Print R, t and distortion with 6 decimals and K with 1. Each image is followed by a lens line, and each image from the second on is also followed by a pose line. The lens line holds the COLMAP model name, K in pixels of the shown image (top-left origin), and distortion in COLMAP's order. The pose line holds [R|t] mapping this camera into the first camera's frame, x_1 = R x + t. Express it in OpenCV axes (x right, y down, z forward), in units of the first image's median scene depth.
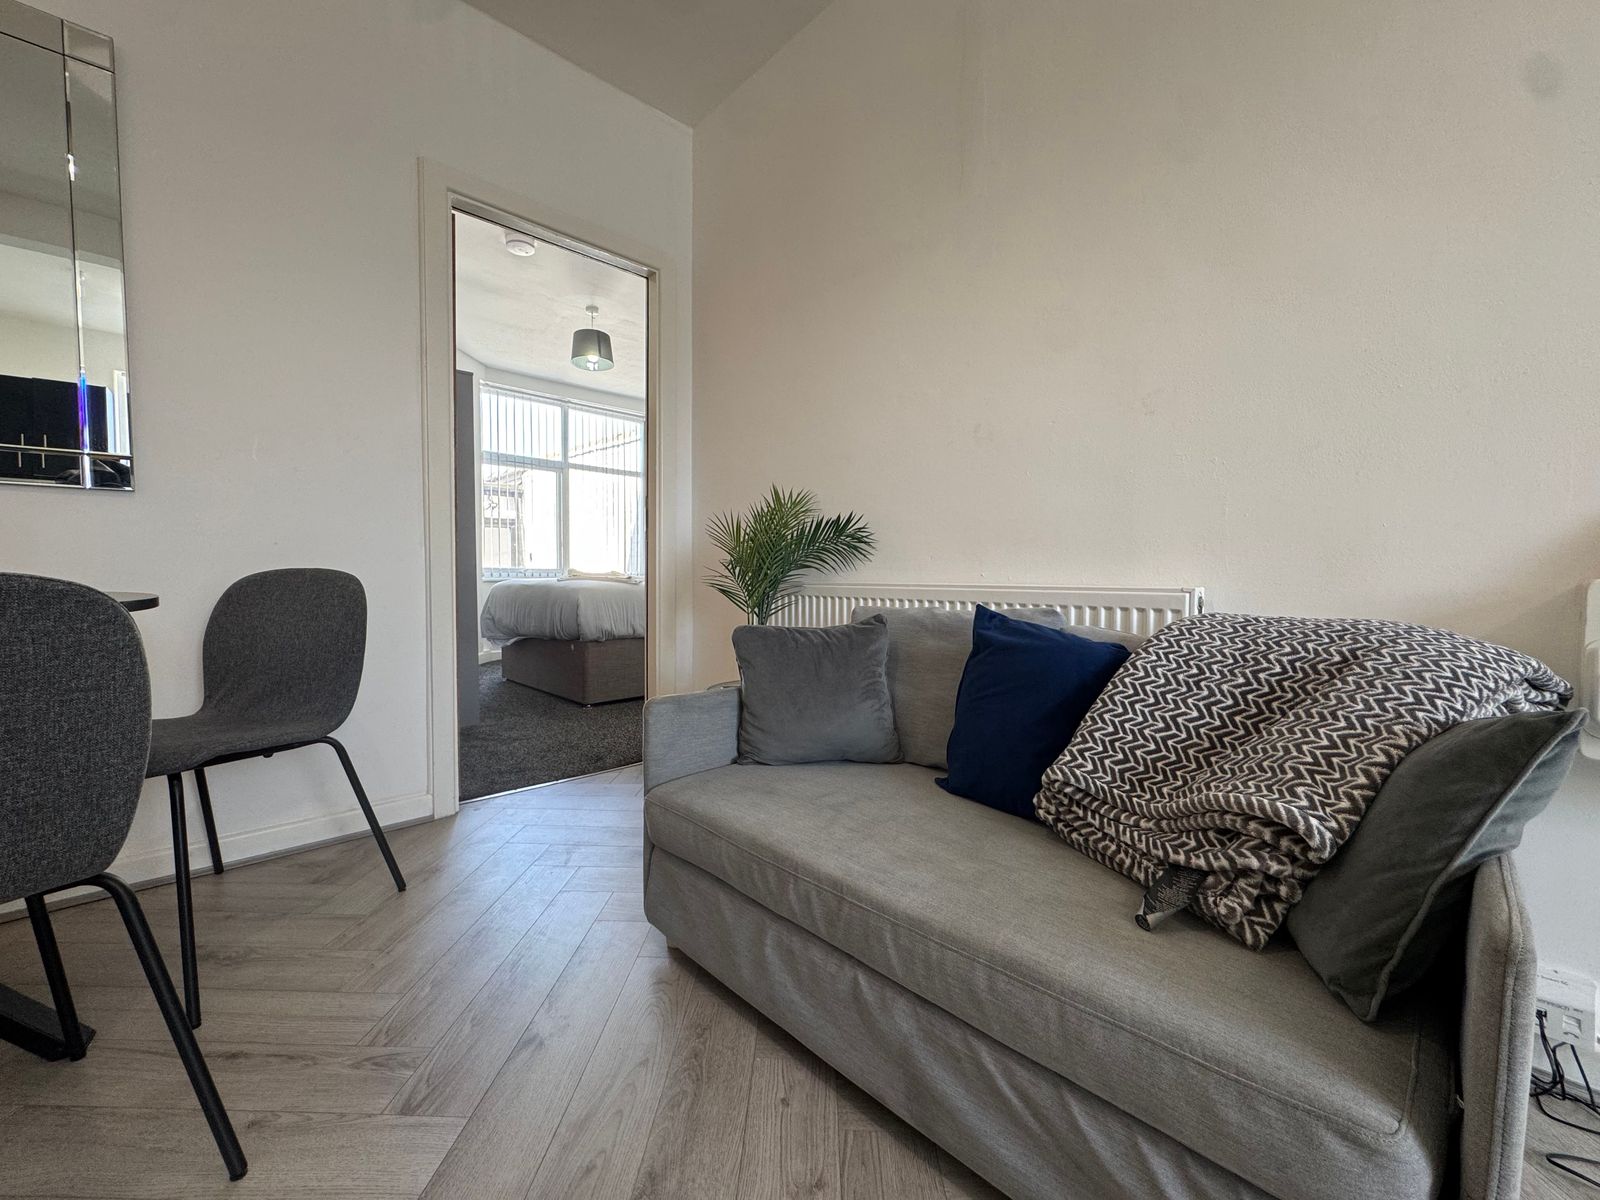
lens RADIAL K [[640.7, 0, 800.0], [0, 640.7, 600.0], [0, 0, 1]] dist [-0.005006, 0.000419]
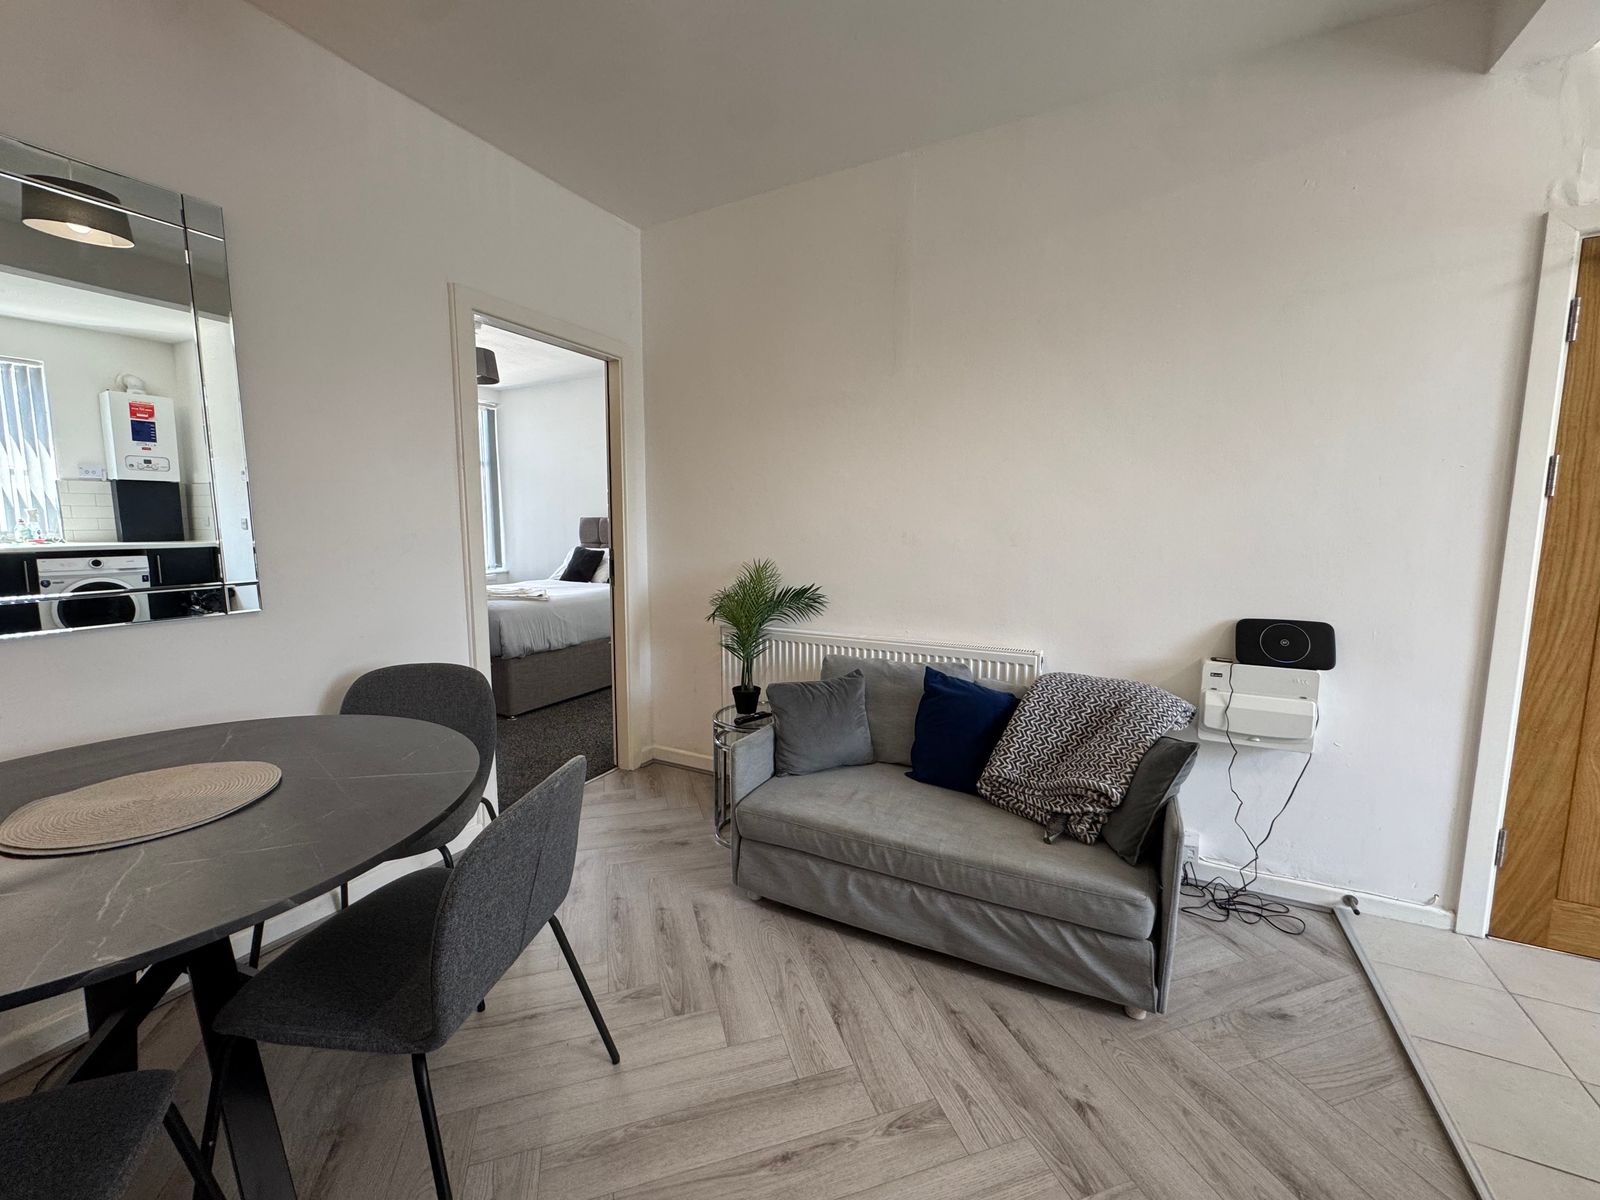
lens RADIAL K [[640.7, 0, 800.0], [0, 640.7, 600.0], [0, 0, 1]] dist [-0.005006, 0.000419]
pose [[0.947493, -0.039717, 0.317299, -0.841059], [0.014798, 0.996640, 0.080563, -0.462198], [-0.319433, -0.071638, 0.944897, -0.680381]]
